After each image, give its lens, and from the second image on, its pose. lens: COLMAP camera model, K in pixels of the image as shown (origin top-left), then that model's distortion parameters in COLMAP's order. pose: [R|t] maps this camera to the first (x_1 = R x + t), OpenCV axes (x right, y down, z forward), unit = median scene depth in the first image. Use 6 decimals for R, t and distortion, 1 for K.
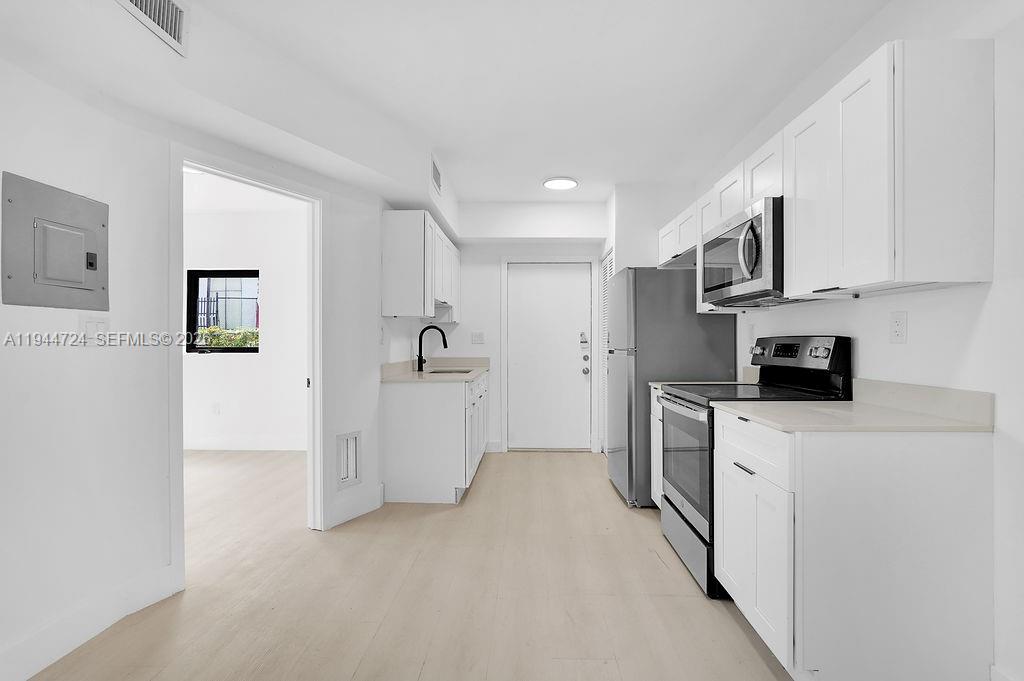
lens RADIAL K [[473.8, 0, 514.7], [0, 473.8, 343.8], [0, 0, 1]] dist [-0.001990, -0.000189]
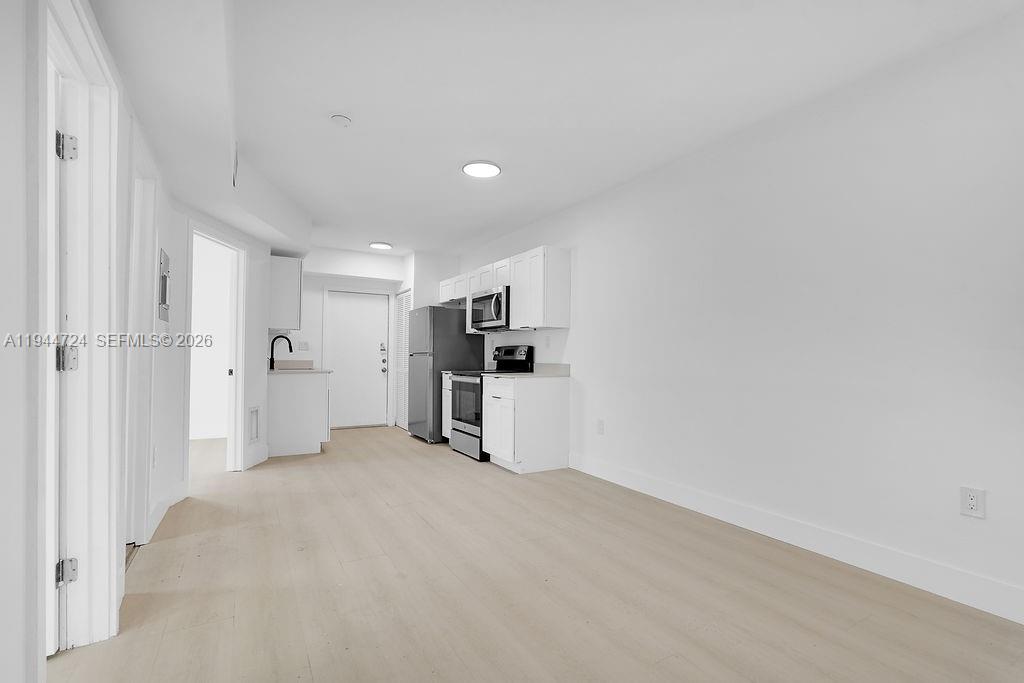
lens RADIAL K [[473.8, 0, 514.7], [0, 473.8, 344.8], [0, 0, 1]] dist [-0.001990, -0.000189]
pose [[0.845756, 0.019371, 0.533218, -0.425806], [-0.004588, 0.999568, -0.029036, 0.031671], [-0.533550, 0.022111, 0.845479, -0.642155]]
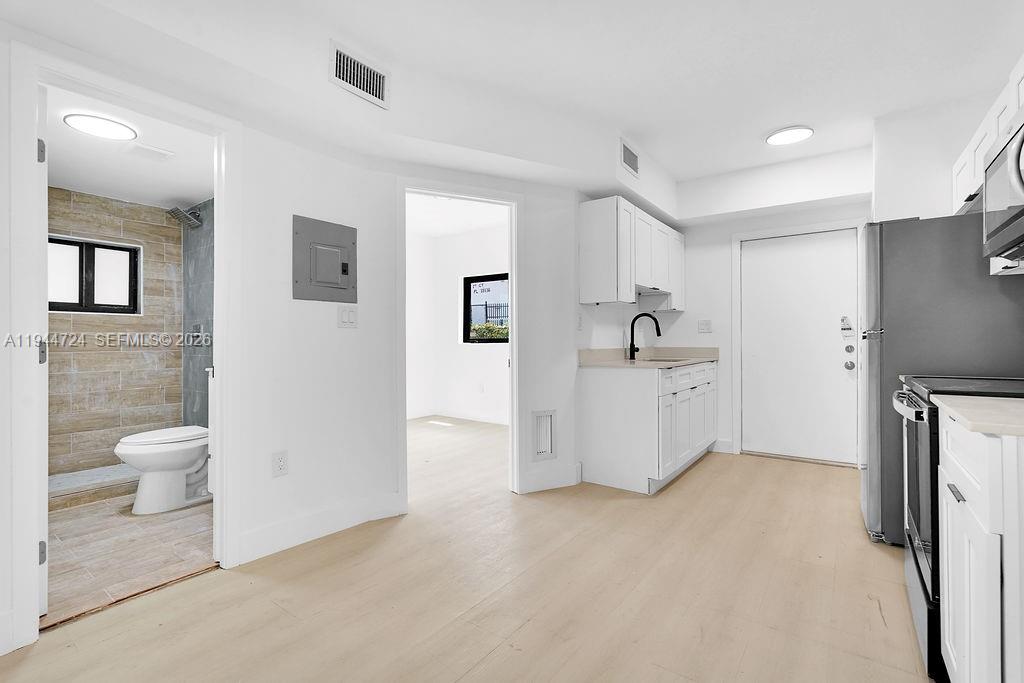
lens RADIAL K [[465.5, 0, 512.0], [0, 465.5, 341.5], [0, 0, 1]] dist [-0.002355, 0.000259]
pose [[0.827100, -0.002142, -0.562050, 0.181778], [0.000879, 0.999996, -0.002518, 0.028772], [0.562053, 0.001588, 0.827099, 0.061868]]
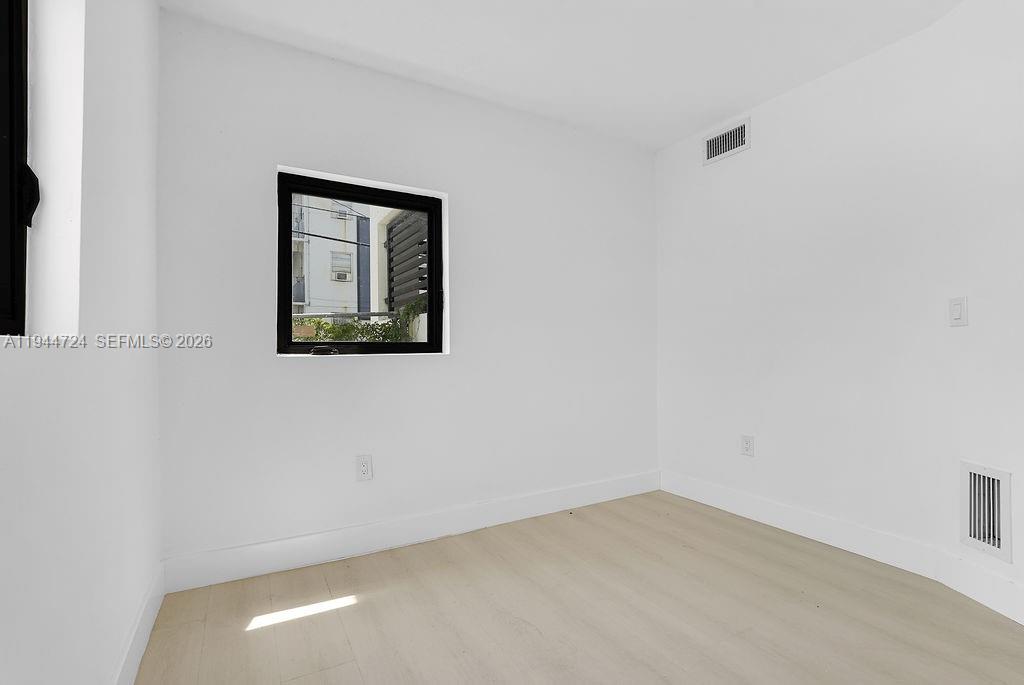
lens RADIAL K [[473.8, 0, 514.7], [0, 473.8, 345.8], [0, 0, 1]] dist [-0.001990, -0.000189]
pose [[0.849877, -0.001806, 0.526979, -1.154104], [0.009102, 0.999895, -0.011252, 0.028054], [-0.526903, 0.014359, 0.849804, 0.768582]]
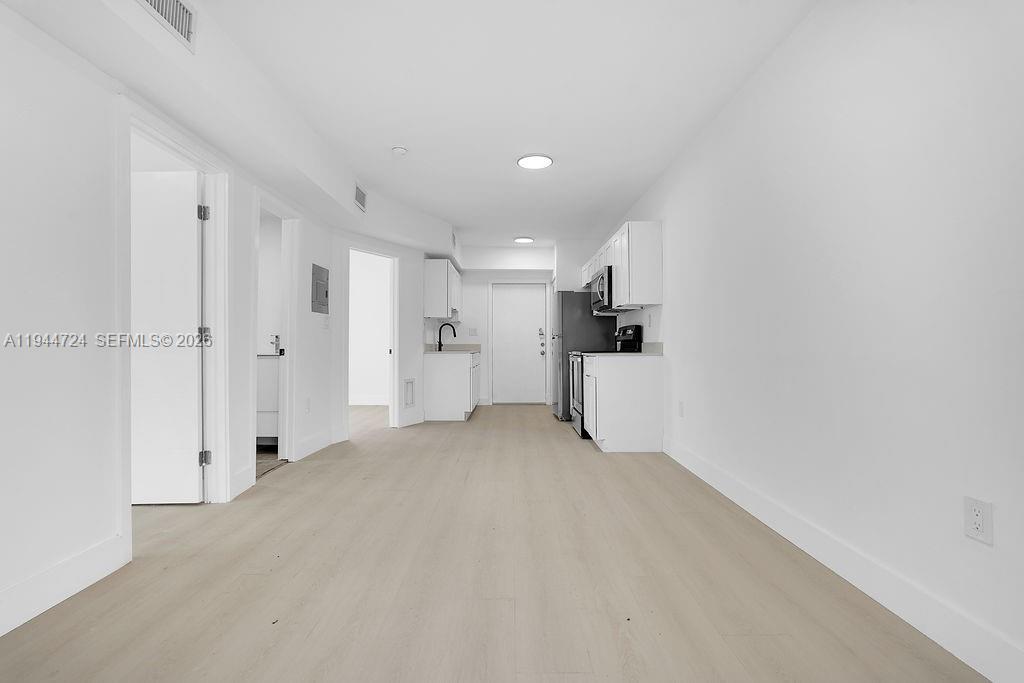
lens RADIAL K [[479.8, 0, 510.9], [0, 479.8, 329.9], [0, 0, 1]] dist [0.000029, 0.000282]
pose [[0.999436, -0.000312, 0.033589, -0.010567], [0.001570, 0.999298, -0.037440, 0.061569], [-0.033554, 0.037472, 0.998734, -0.867588]]
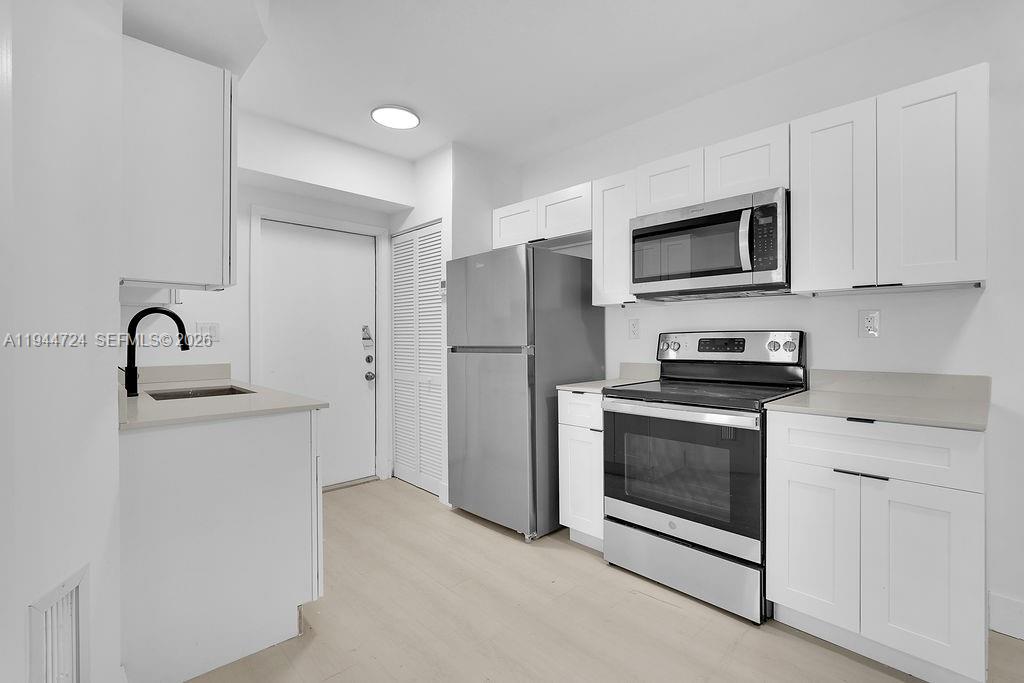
lens RADIAL K [[462.9, 0, 513.7], [0, 462.9, 337.6], [0, 0, 1]] dist [-0.001718, -0.000134]
pose [[0.696082, 0.002324, 0.717959, -0.342798], [0.004052, 0.999966, -0.007166, 0.002072], [-0.717951, 0.007898, 0.696049, 0.465940]]
